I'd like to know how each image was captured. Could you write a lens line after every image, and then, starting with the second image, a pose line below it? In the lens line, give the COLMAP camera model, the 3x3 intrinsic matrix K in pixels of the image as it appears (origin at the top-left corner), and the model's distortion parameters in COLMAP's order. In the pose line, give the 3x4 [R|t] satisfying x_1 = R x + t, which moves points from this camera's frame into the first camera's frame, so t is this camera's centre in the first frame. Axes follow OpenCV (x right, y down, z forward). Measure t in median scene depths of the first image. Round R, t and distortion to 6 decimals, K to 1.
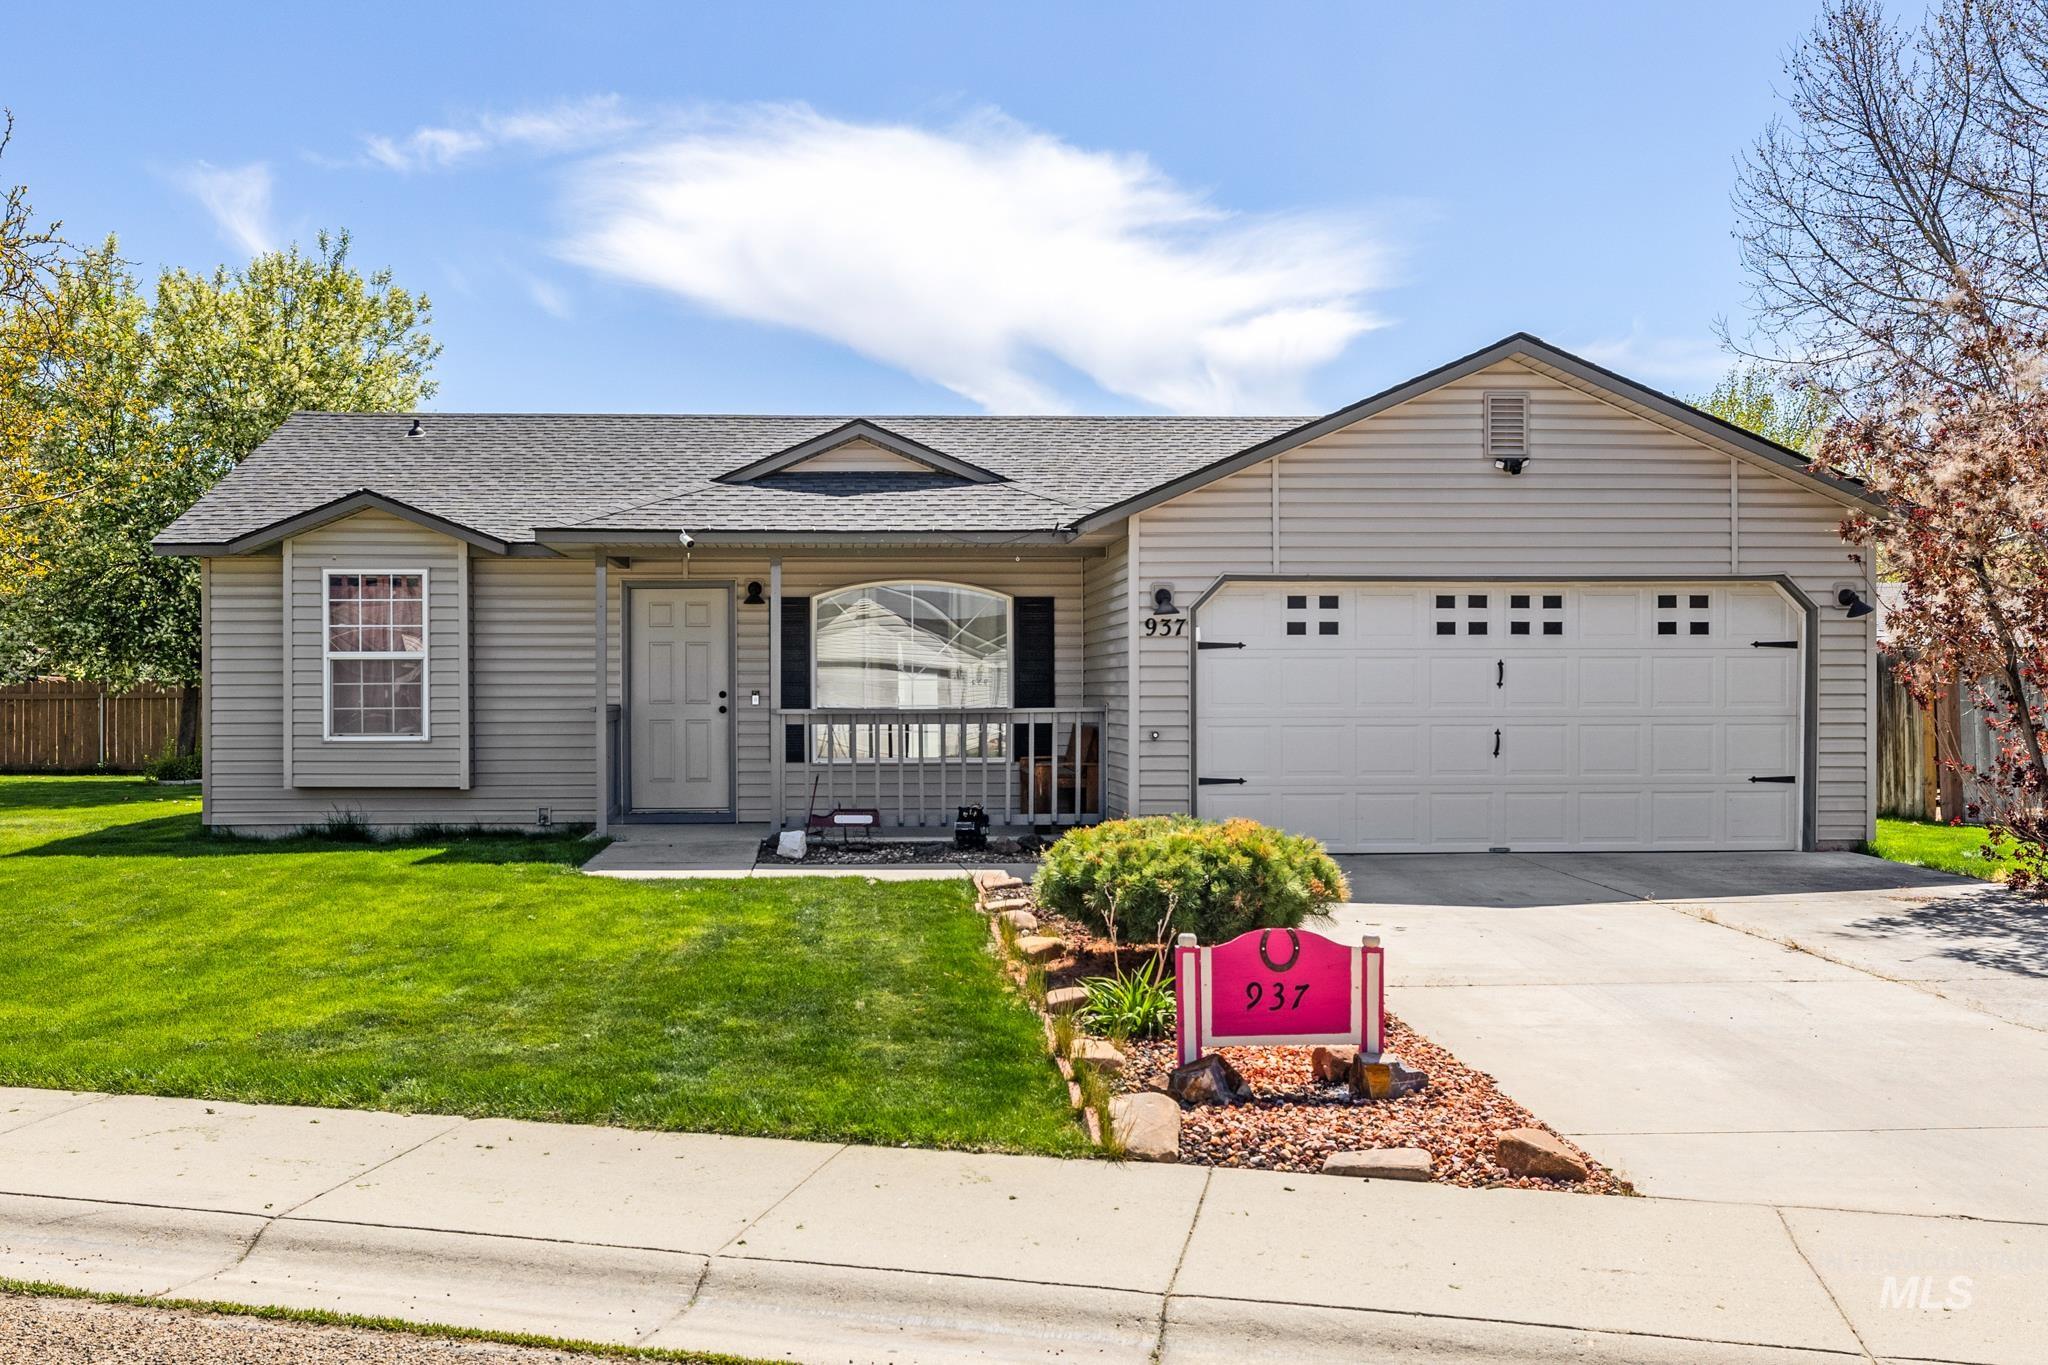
lens RADIAL K [[1555.2, 0, 1024.0], [0, 1555.2, 682.5], [0, 0, 1]] dist [0.002227, 0.000497]
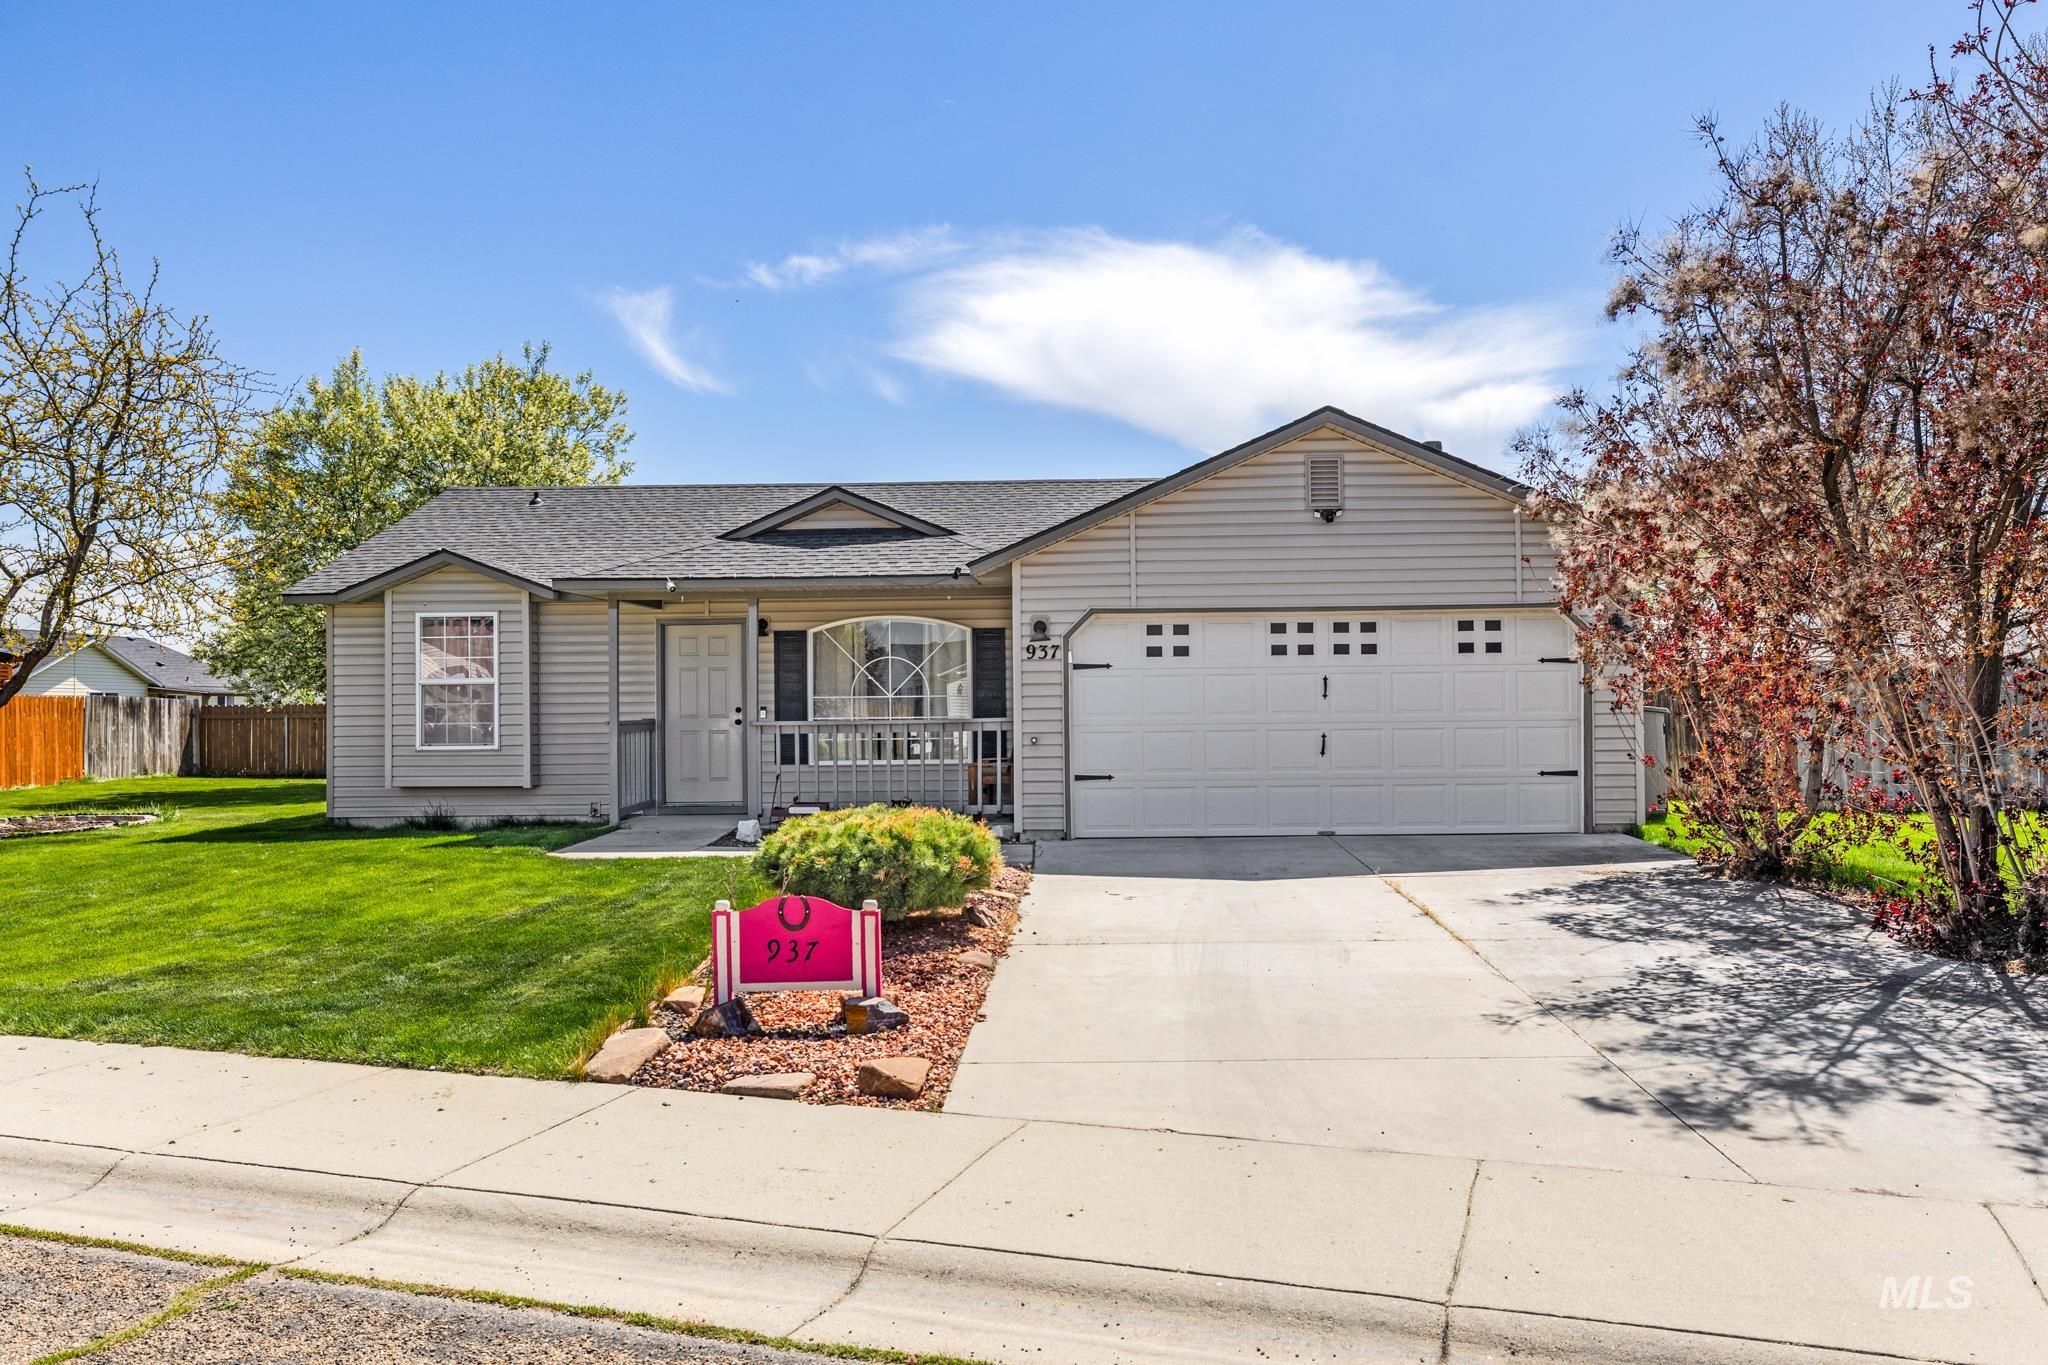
lens RADIAL K [[1287.7, 0, 1143.9], [0, 1287.7, 668.3], [0, 0, 1]] dist [0.001408, 0.001156]
pose [[0.998505, -0.010765, -0.053598, 0.216877], [0.009563, 0.999698, -0.022634, 0.001065], [0.053826, 0.022088, 0.998306, -0.006502]]
